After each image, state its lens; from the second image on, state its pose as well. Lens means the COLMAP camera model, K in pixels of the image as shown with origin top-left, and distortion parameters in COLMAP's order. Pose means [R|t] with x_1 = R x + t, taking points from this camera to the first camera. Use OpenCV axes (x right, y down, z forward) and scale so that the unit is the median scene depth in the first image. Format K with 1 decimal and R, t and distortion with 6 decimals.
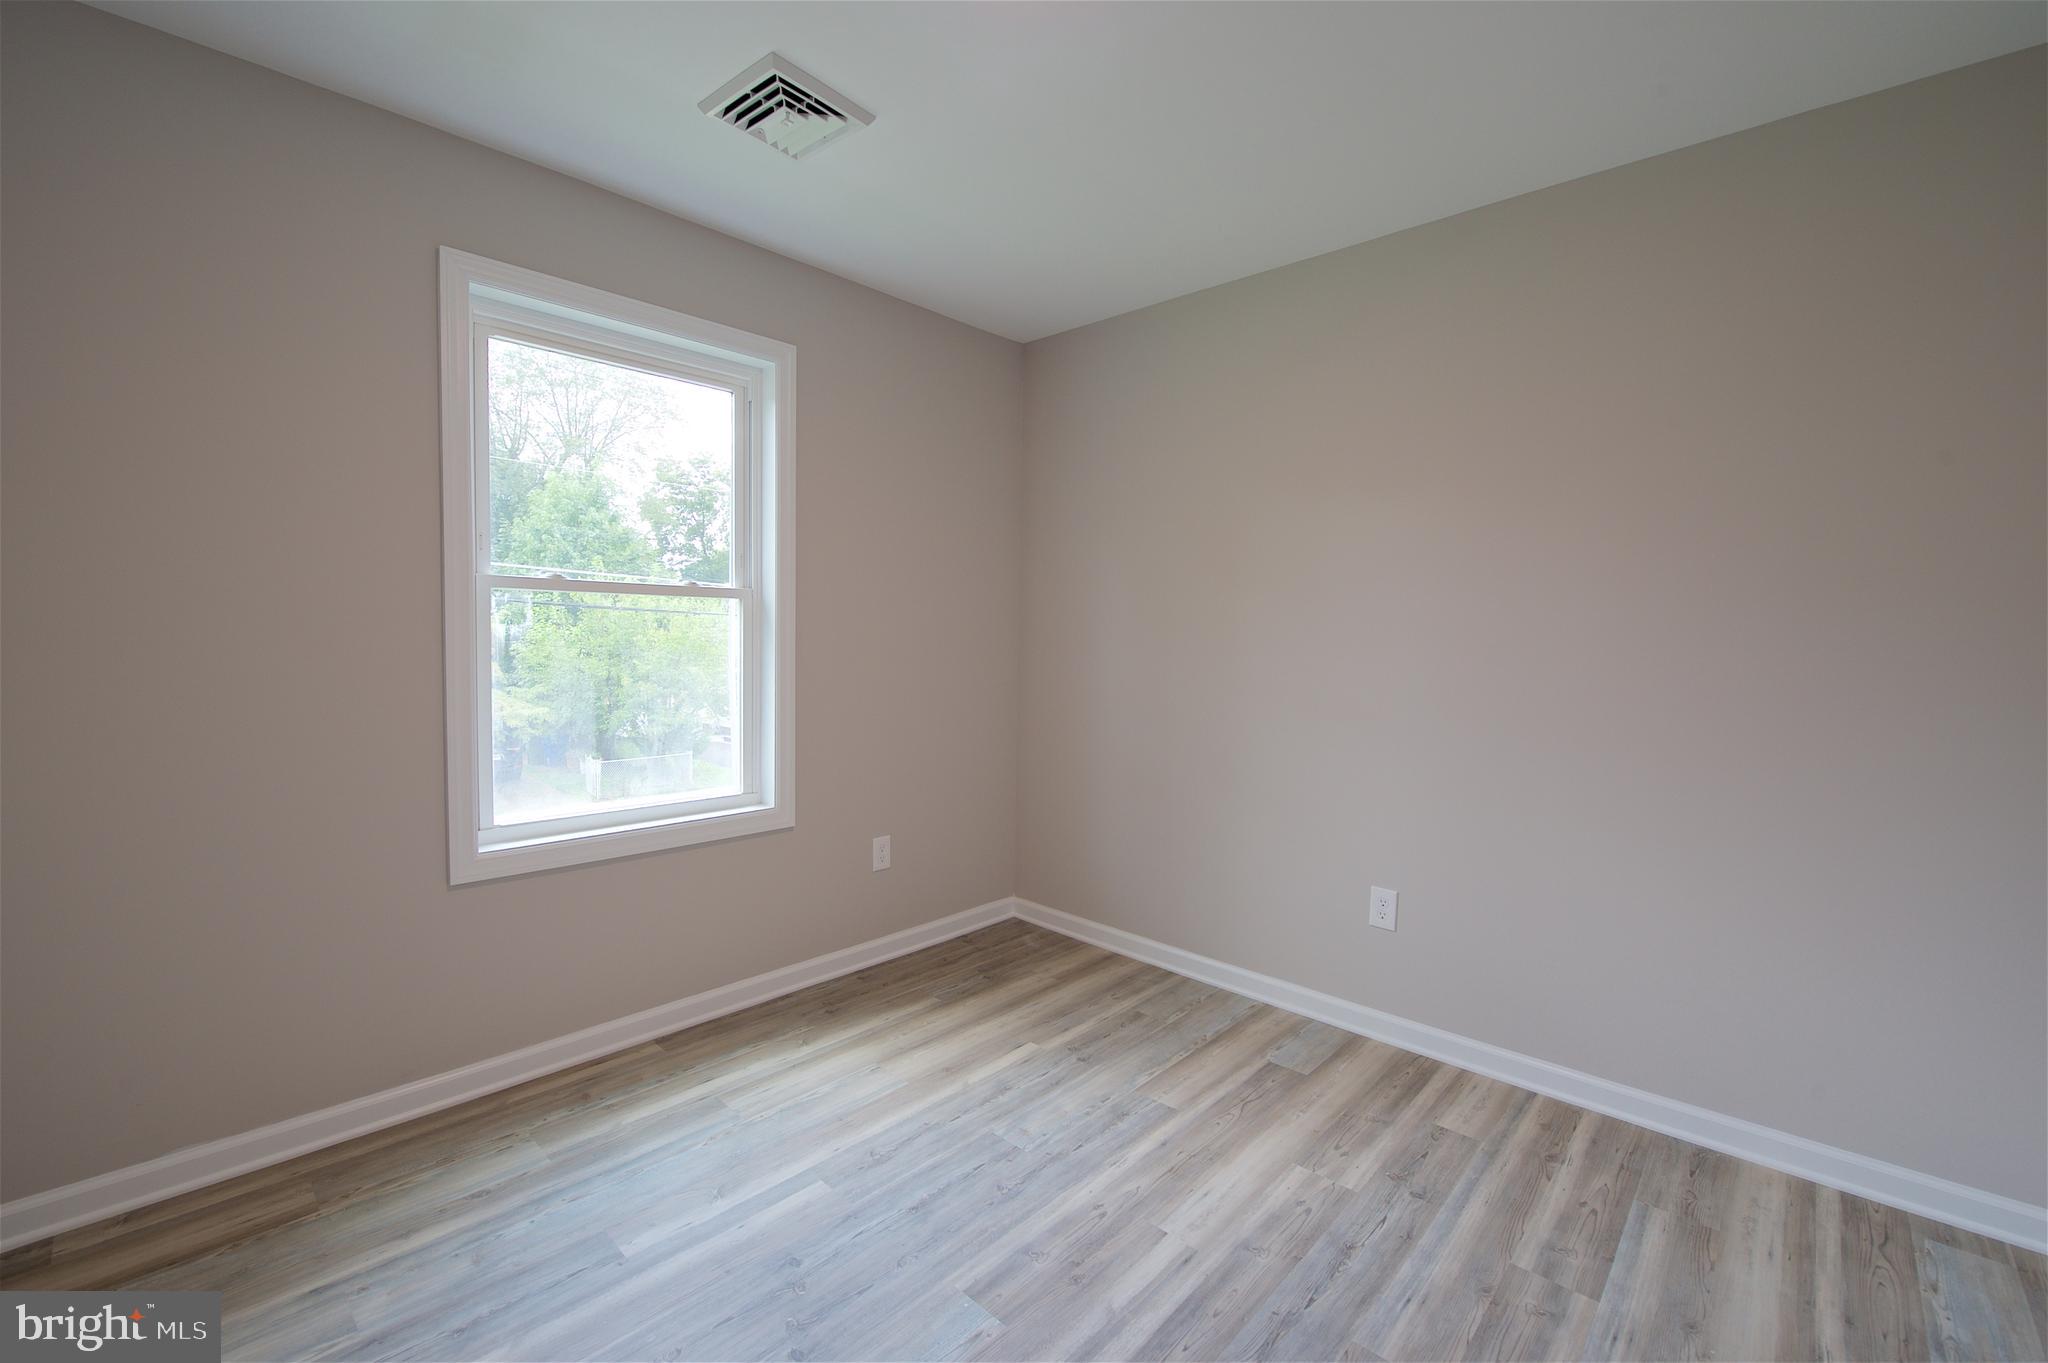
lens RADIAL K [[821.1, 0, 1018.2], [0, 821.1, 689.0], [0, 0, 1]] dist [-0.018844, -0.000987]
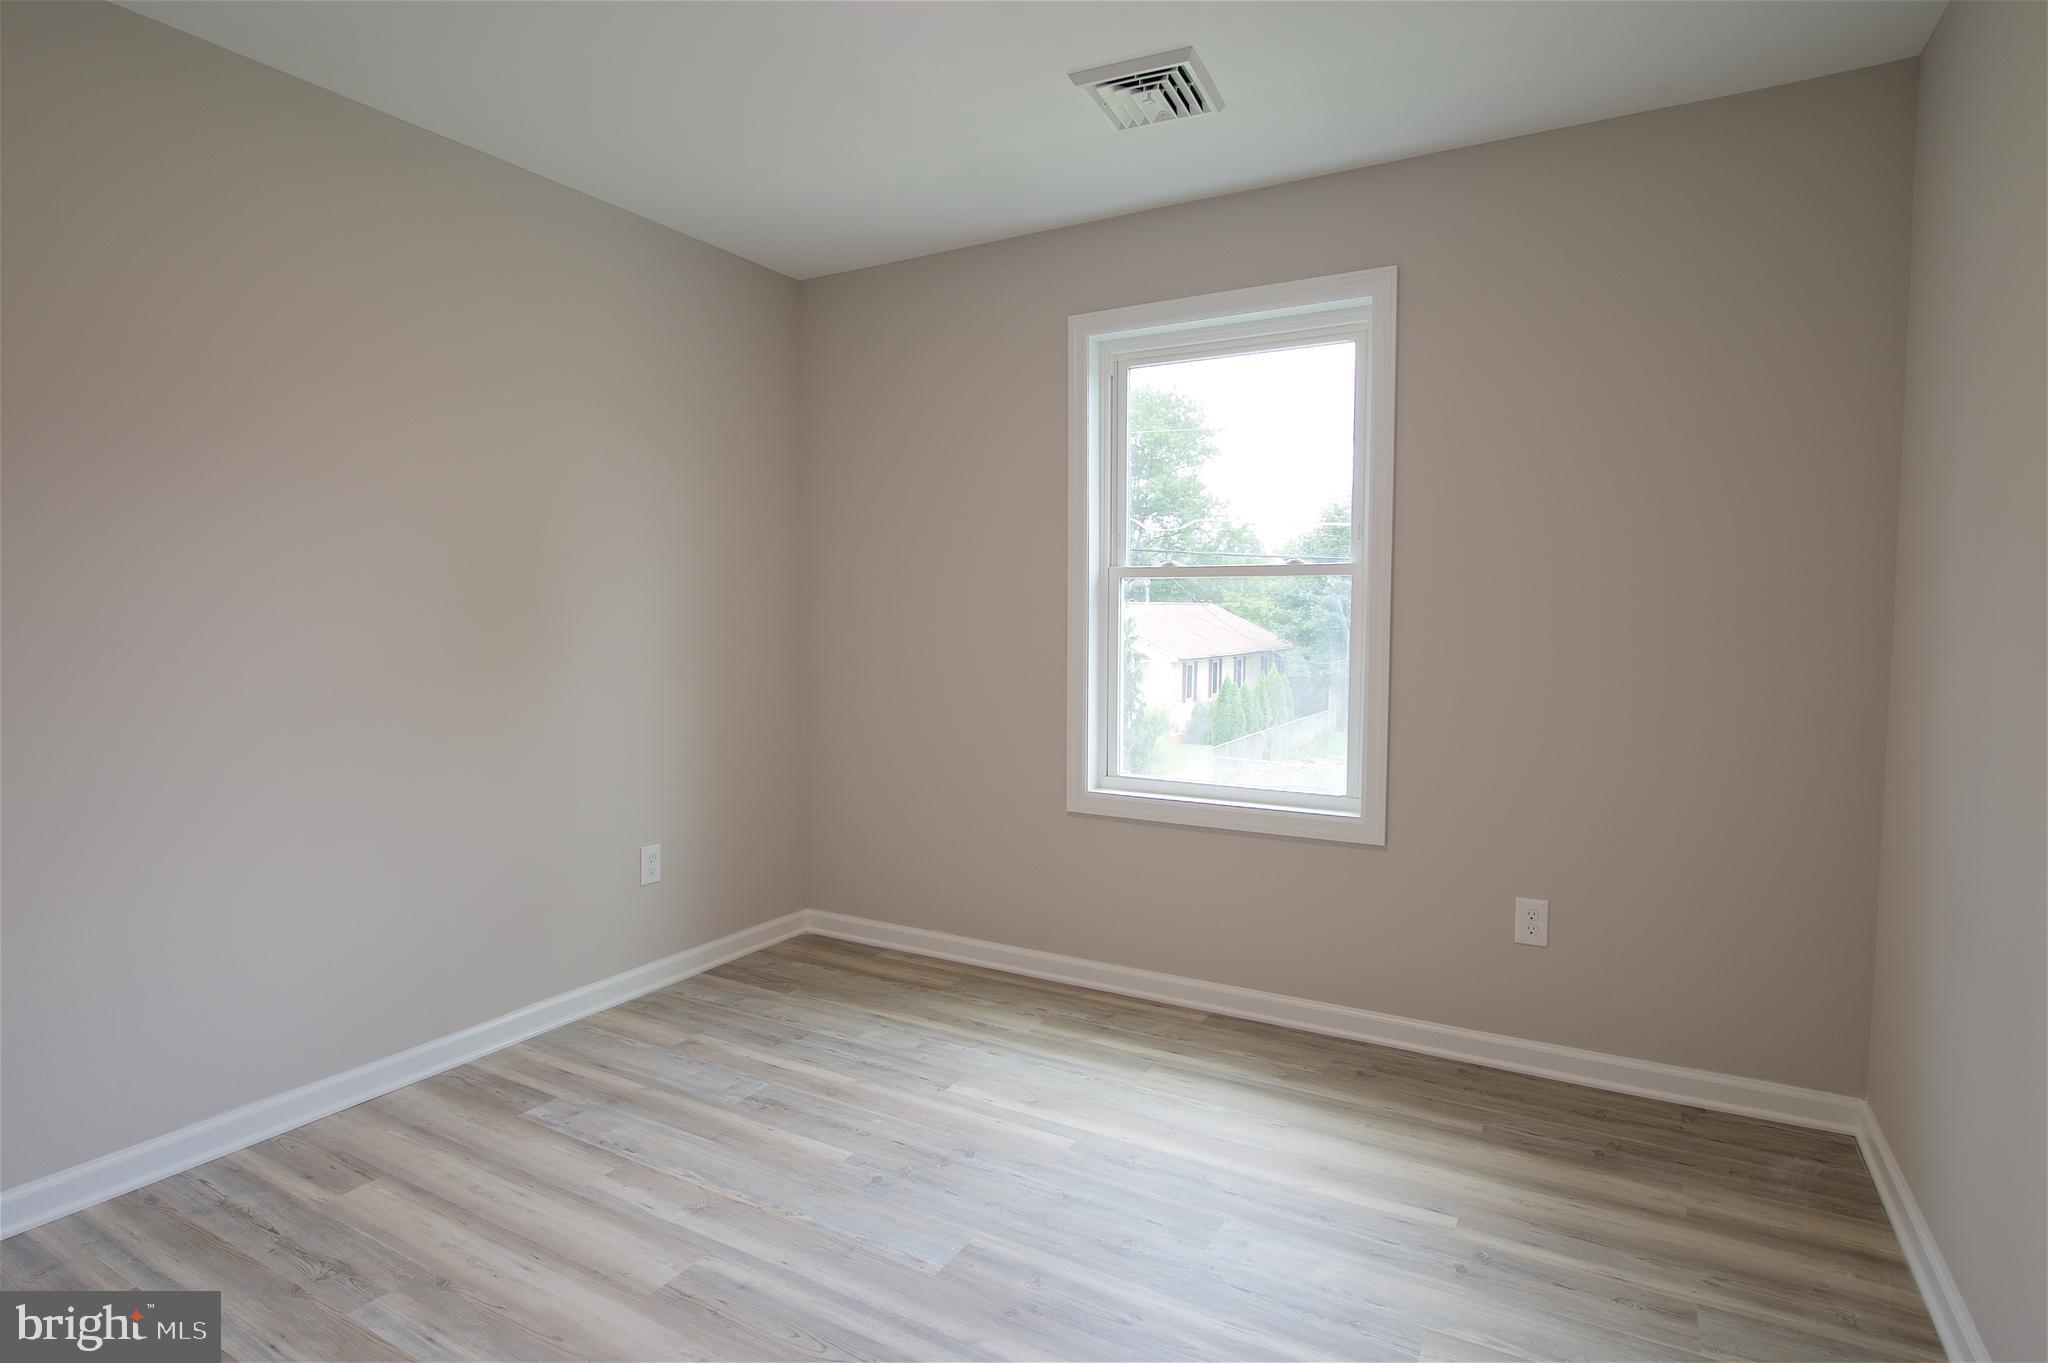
lens RADIAL K [[1038.3, 0, 1040.6], [0, 1038.3, 692.1], [0, 0, 1]] dist [-0.013802, -0.001940]
pose [[0.264417, 0.062076, -0.962409, 0.764406], [-0.063245, 0.996894, 0.046924, -0.018541], [0.962333, 0.048460, 0.267521, 0.452611]]
